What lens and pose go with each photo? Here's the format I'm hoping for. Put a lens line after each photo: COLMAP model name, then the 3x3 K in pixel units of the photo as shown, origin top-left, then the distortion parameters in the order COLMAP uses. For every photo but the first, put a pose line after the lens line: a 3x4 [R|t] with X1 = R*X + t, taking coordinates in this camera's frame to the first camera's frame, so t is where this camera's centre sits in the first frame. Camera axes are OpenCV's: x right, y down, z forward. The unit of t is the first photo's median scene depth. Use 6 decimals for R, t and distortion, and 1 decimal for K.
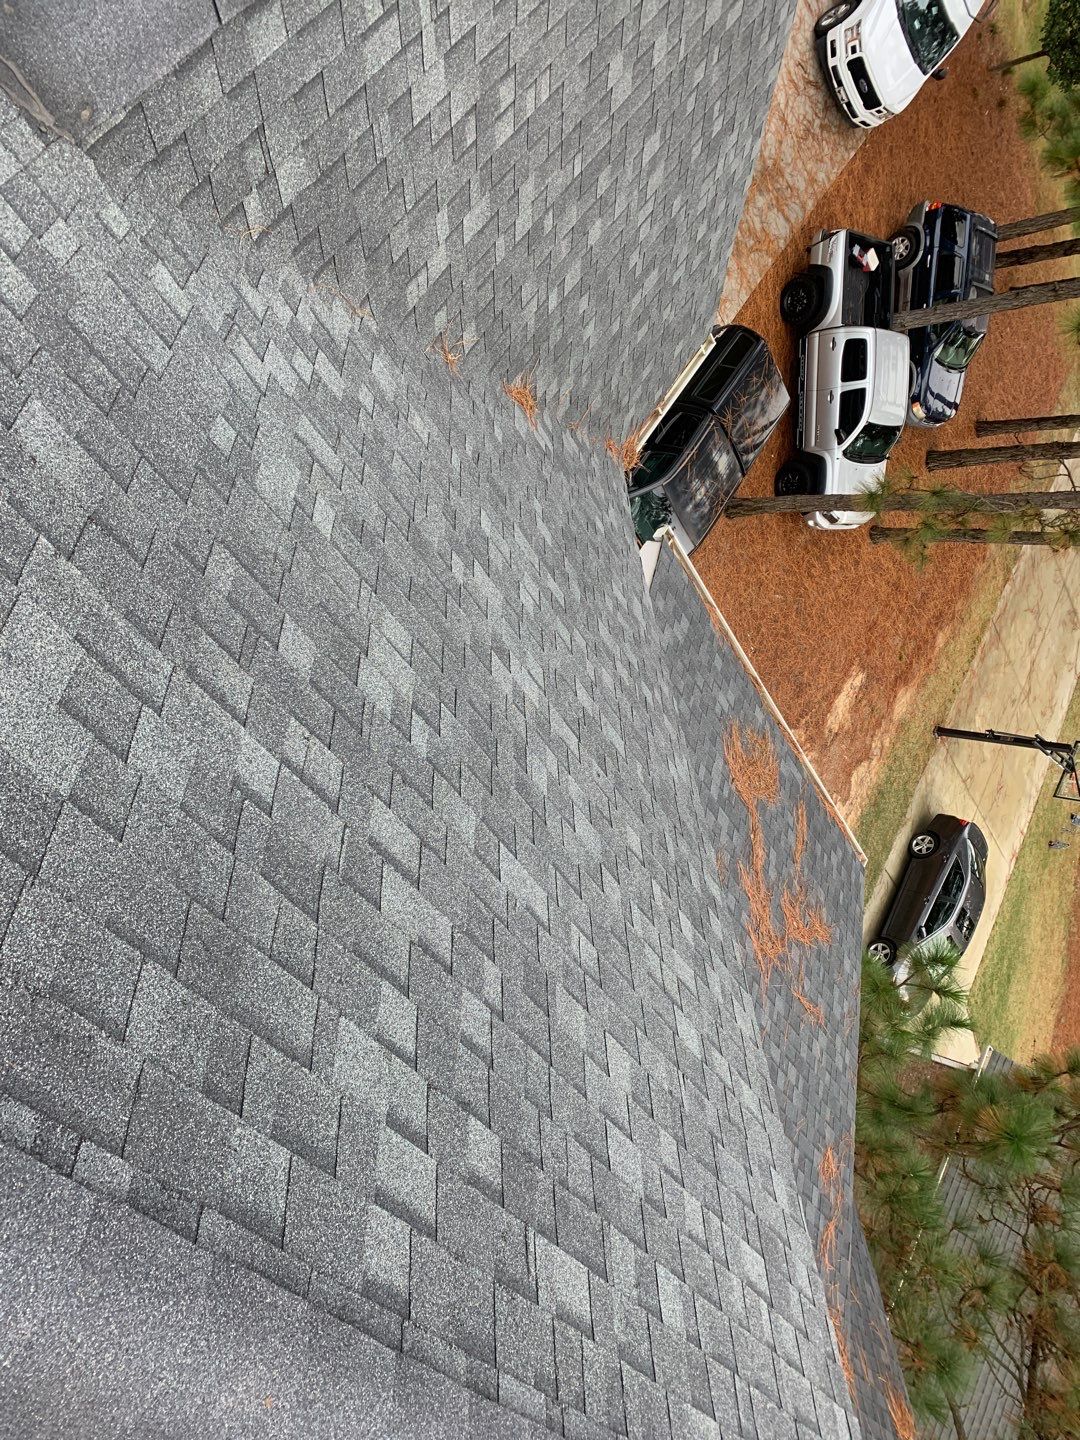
lens RADIAL K [[1101.7, 0, 545.1], [0, 1101.7, 704.8], [0, 0, 1]] dist [0.015237, -0.004993]
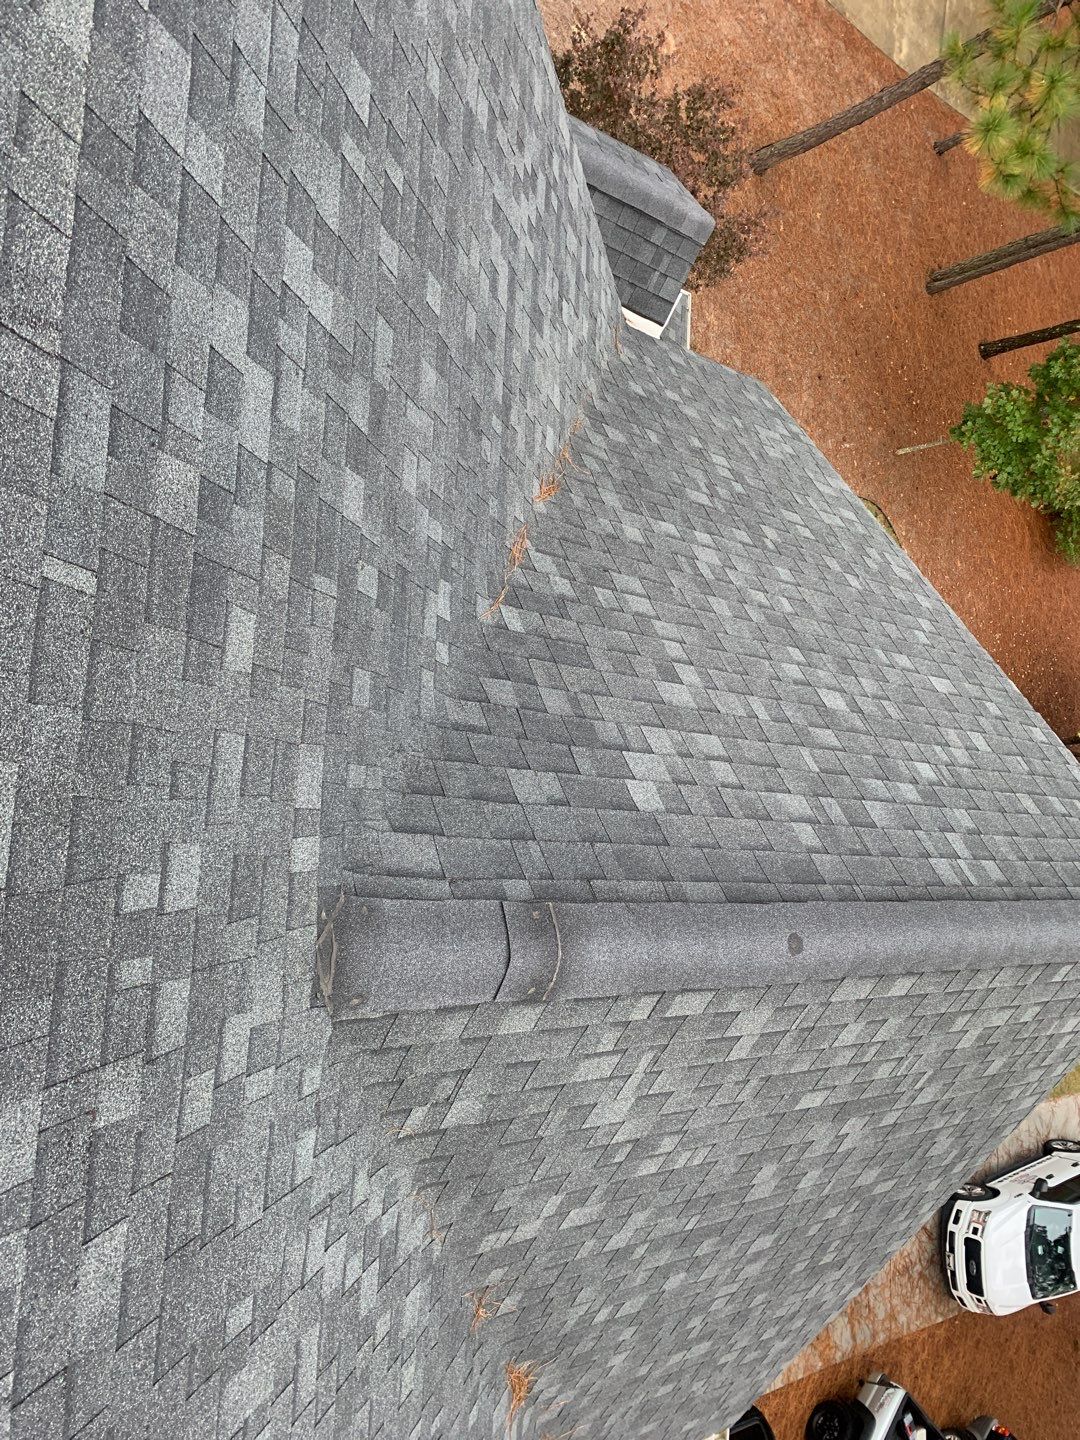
lens RADIAL K [[1101.7, 0, 545.1], [0, 1101.7, 704.8], [0, 0, 1]] dist [0.015237, -0.004993]
pose [[0.810207, 0.516171, -0.277728, -0.025046], [-0.563625, 0.555998, -0.610895, -0.030132], [-0.160910, 0.651486, 0.741400, -0.027553]]
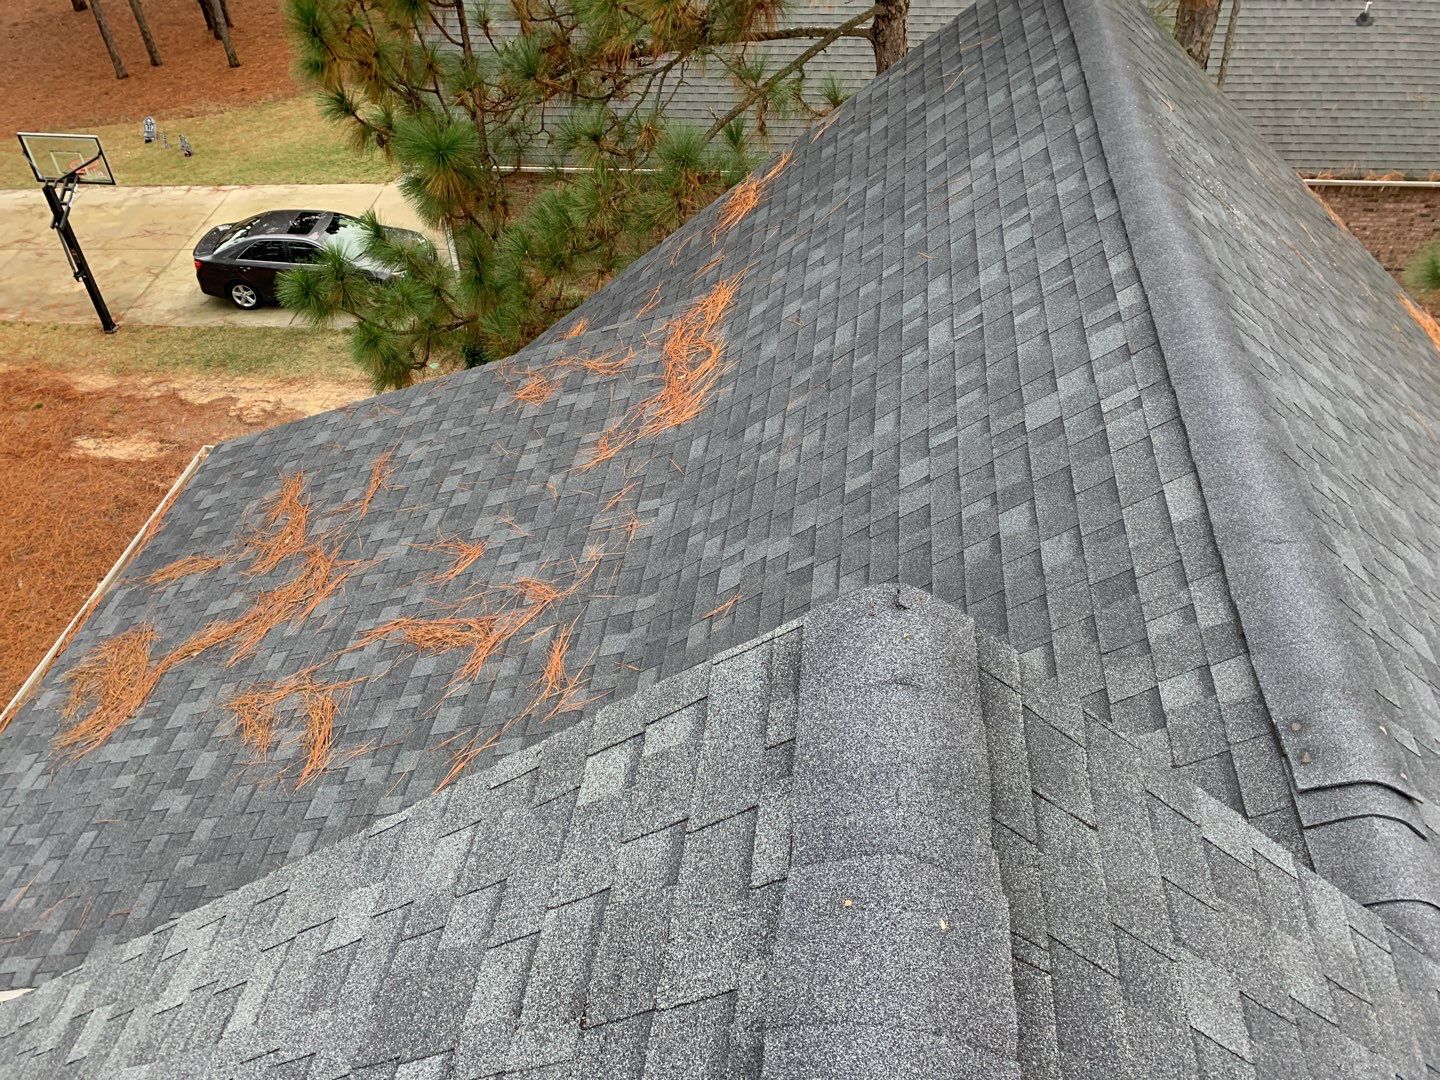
lens RADIAL K [[1091.5, 0, 692.4], [0, 1091.5, 560.3], [0, 0, 1]] dist [0.062108, -0.072436]
pose [[-0.451439, -0.889862, -0.065940, 0.146984], [0.841294, -0.449096, 0.300895, 0.217186], [-0.297369, 0.080361, 0.951375, 0.177037]]
